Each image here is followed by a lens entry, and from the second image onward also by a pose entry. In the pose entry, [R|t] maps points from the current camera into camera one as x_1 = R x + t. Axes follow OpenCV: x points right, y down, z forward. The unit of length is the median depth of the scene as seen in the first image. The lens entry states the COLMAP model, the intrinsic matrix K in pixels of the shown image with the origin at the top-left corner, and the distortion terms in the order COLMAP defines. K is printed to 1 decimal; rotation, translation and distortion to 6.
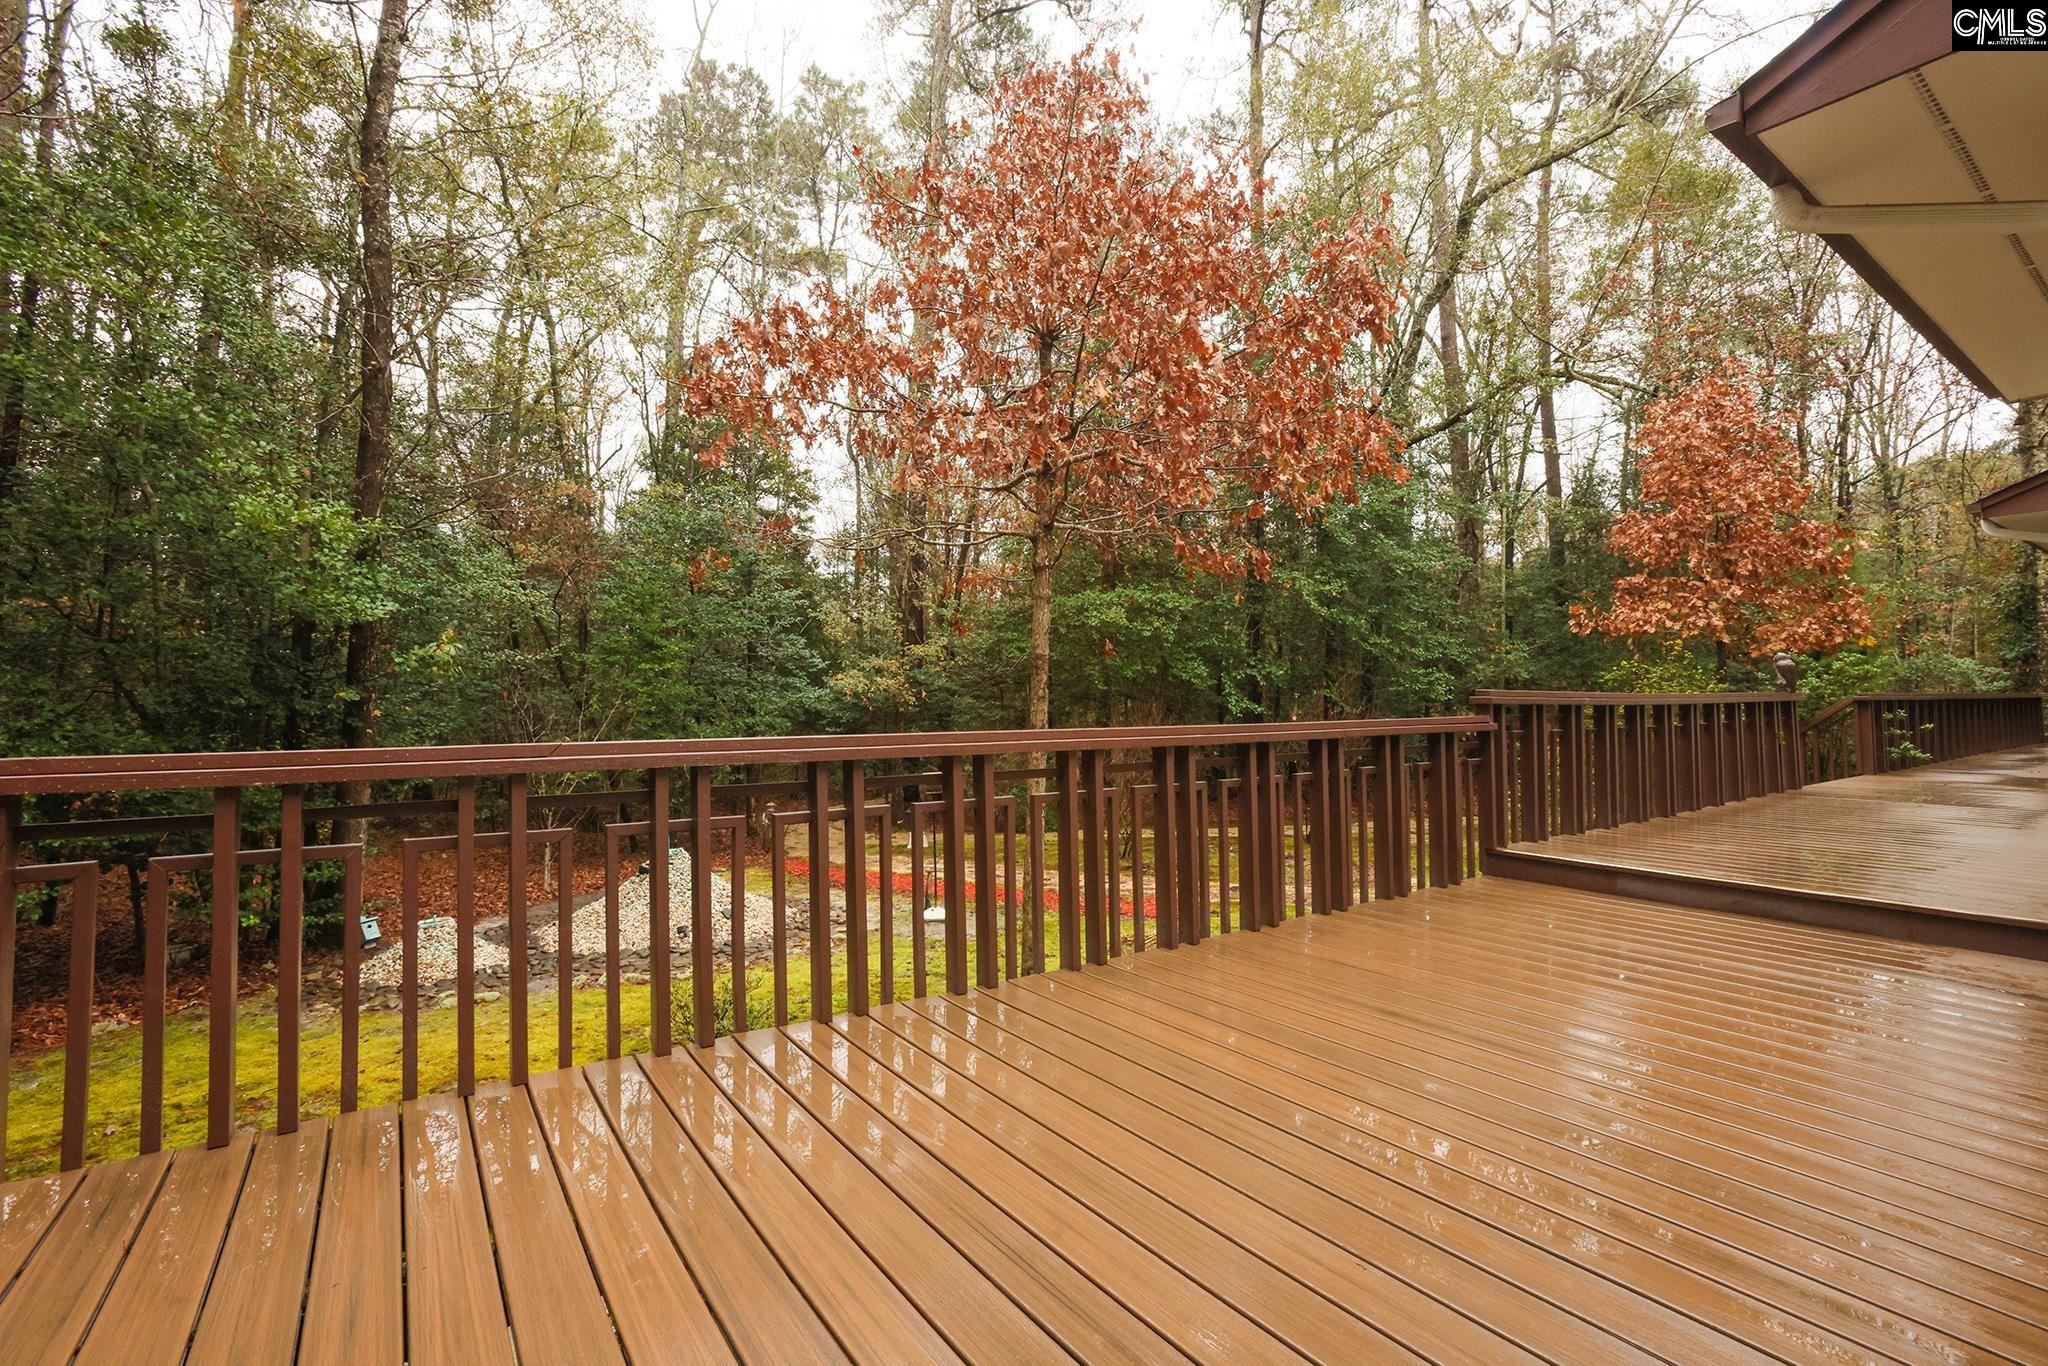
lens RADIAL K [[976.8, 0, 1023.5], [0, 976.8, 662.8], [0, 0, 1]] dist [-0.000874, 0.015527]
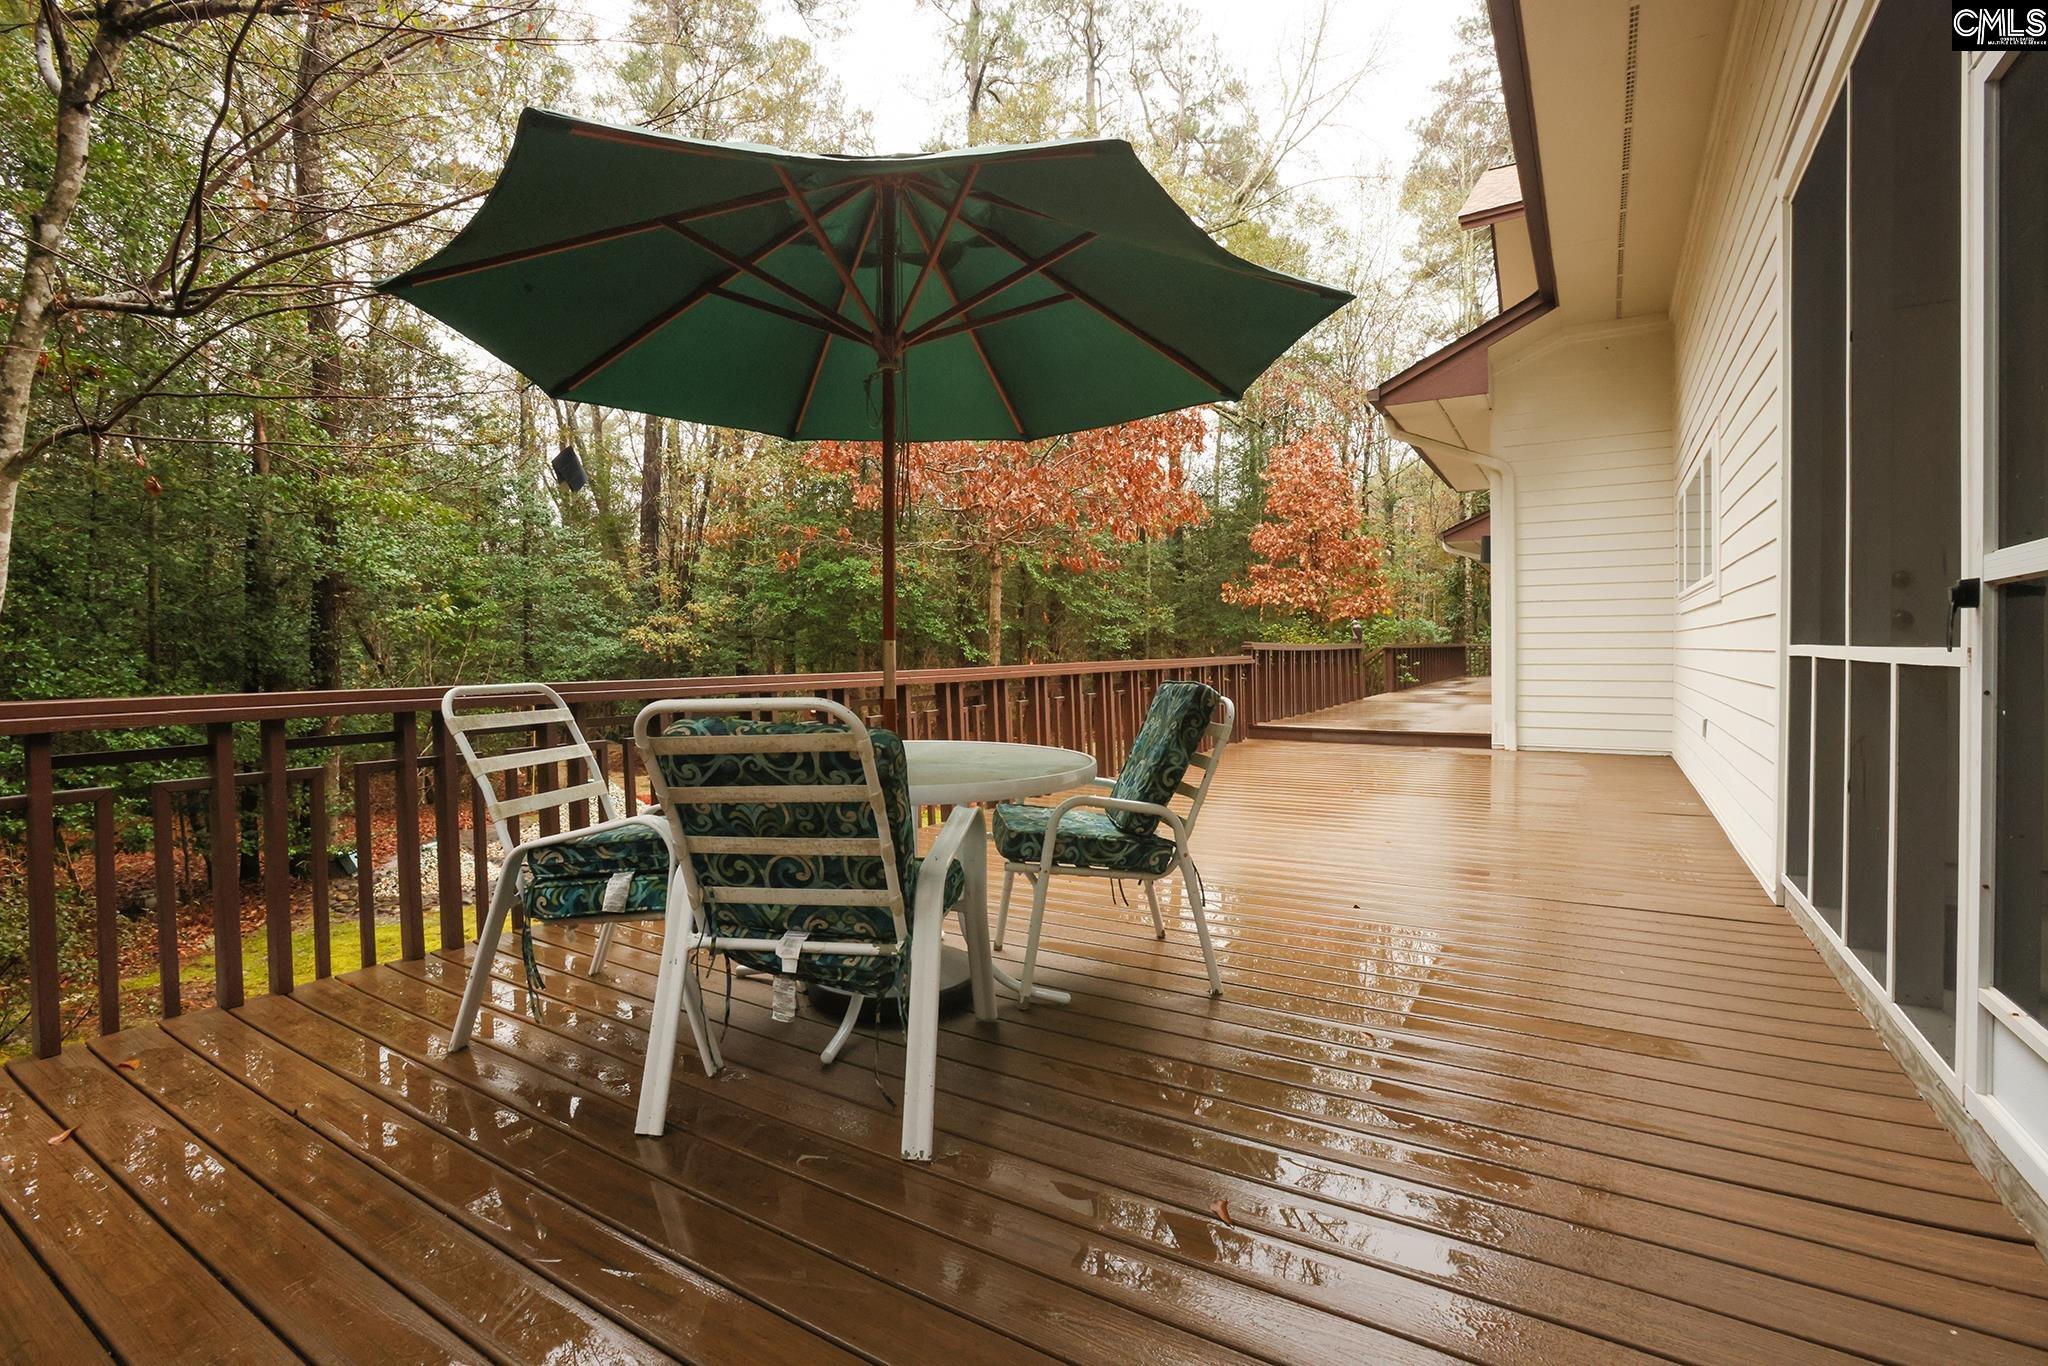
lens RADIAL K [[976.8, 0, 1023.5], [0, 976.8, 662.8], [0, 0, 1]] dist [-0.000874, 0.015527]
pose [[0.930447, -0.008811, 0.366320, -0.246201], [-0.008770, 0.998889, 0.046301, -0.006258], [-0.366321, -0.046293, 0.929336, -0.234739]]
